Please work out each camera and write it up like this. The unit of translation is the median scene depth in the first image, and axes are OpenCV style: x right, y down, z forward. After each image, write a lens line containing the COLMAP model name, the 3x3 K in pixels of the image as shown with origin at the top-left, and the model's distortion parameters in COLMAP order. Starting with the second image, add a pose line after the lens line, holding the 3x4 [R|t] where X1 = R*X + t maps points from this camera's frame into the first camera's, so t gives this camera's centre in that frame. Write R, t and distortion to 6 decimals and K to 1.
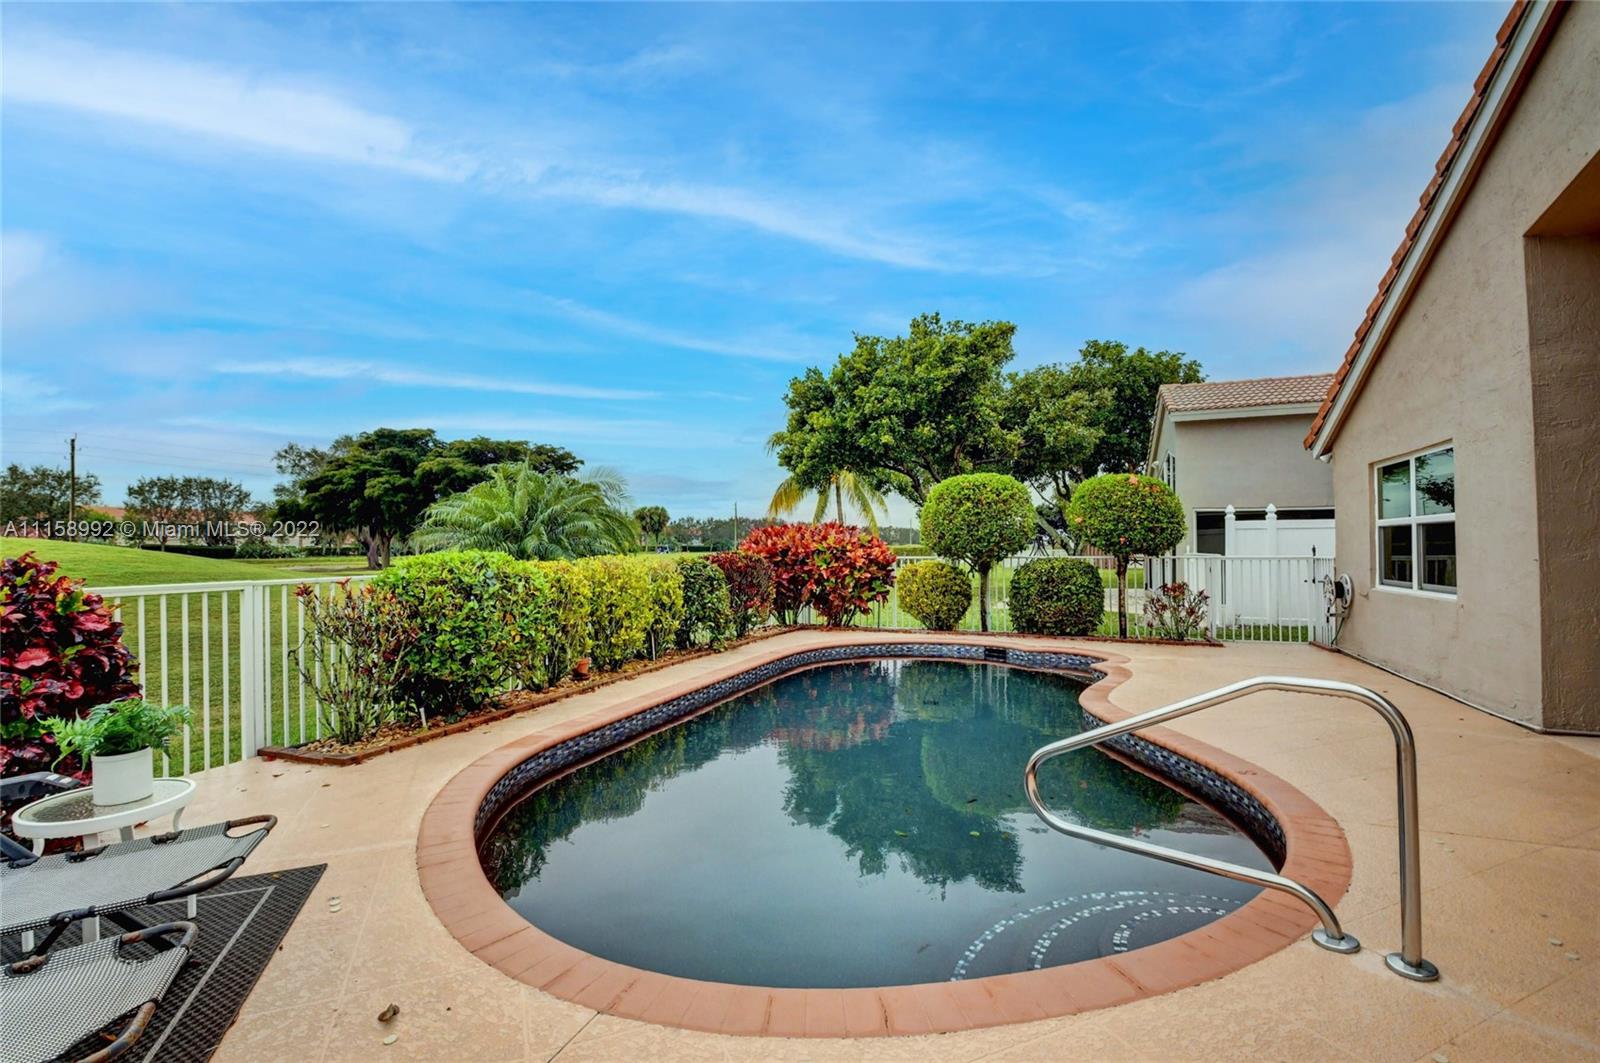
lens RADIAL K [[706.8, 0, 788.2], [0, 706.8, 536.5], [0, 0, 1]] dist [0.004030, -0.016695]
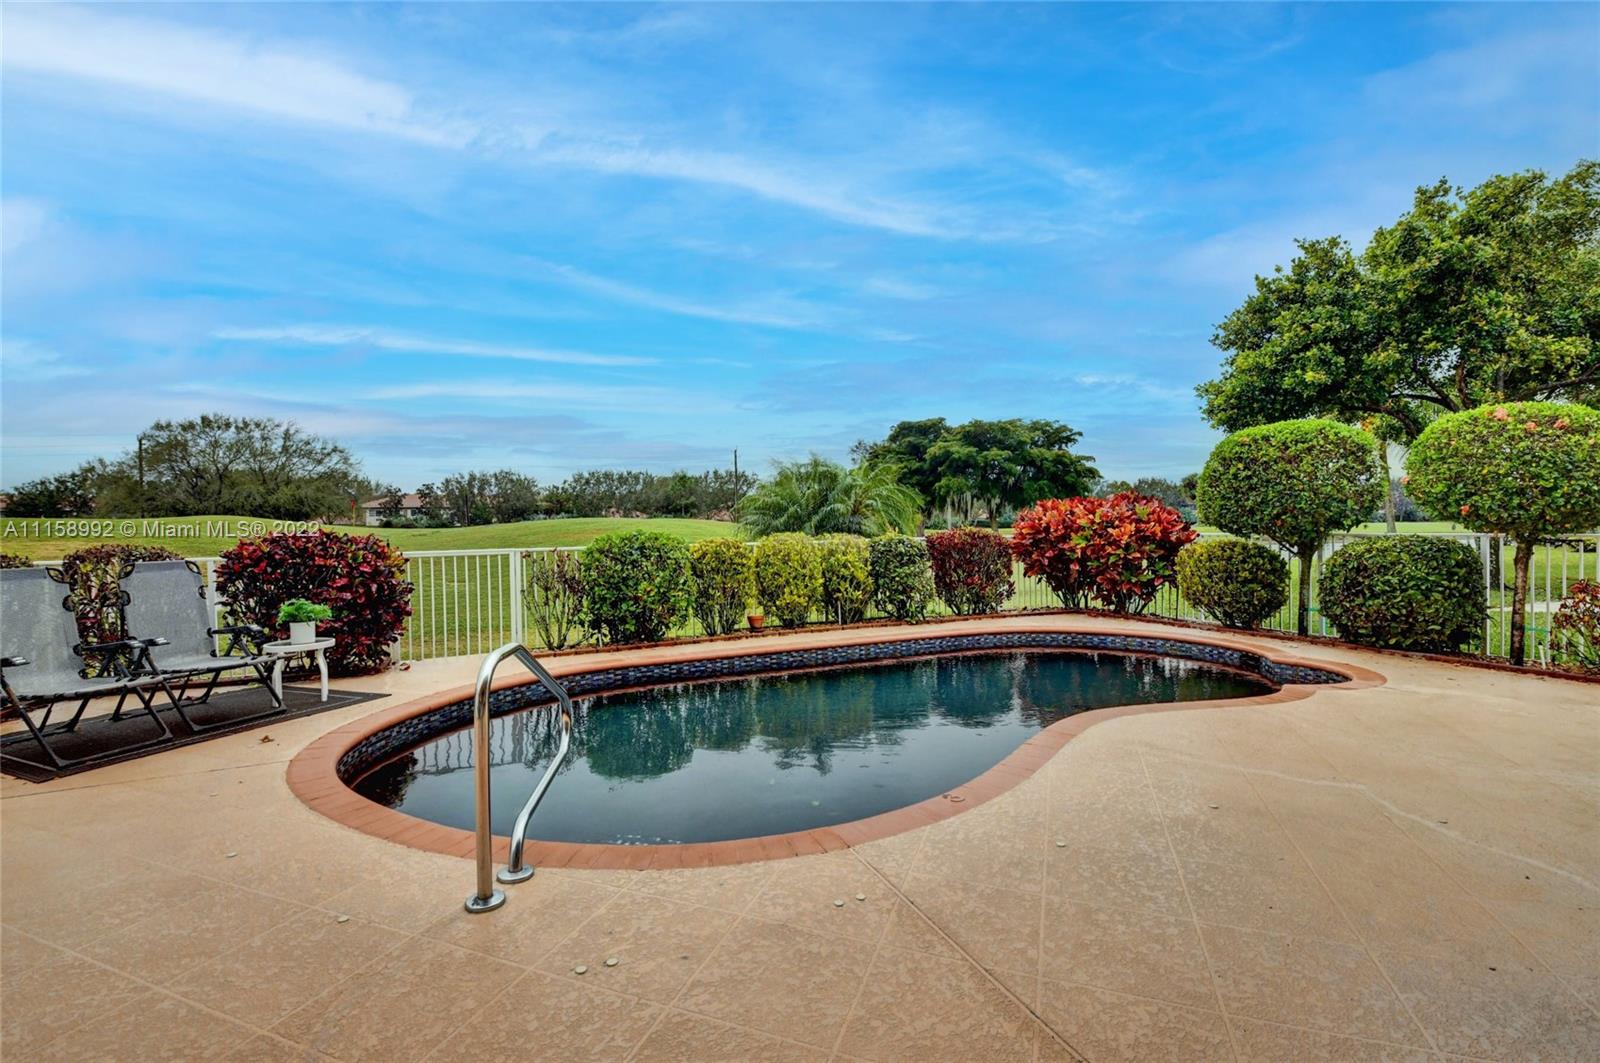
lens RADIAL K [[706.8, 0, 789.9], [0, 706.8, 535.4], [0, 0, 1]] dist [0.004030, -0.016695]
pose [[0.718783, 0.004008, -0.695223, 0.312314], [0.020377, 0.999432, 0.026830, -0.000184], [0.694936, -0.033451, 0.718293, 0.080373]]
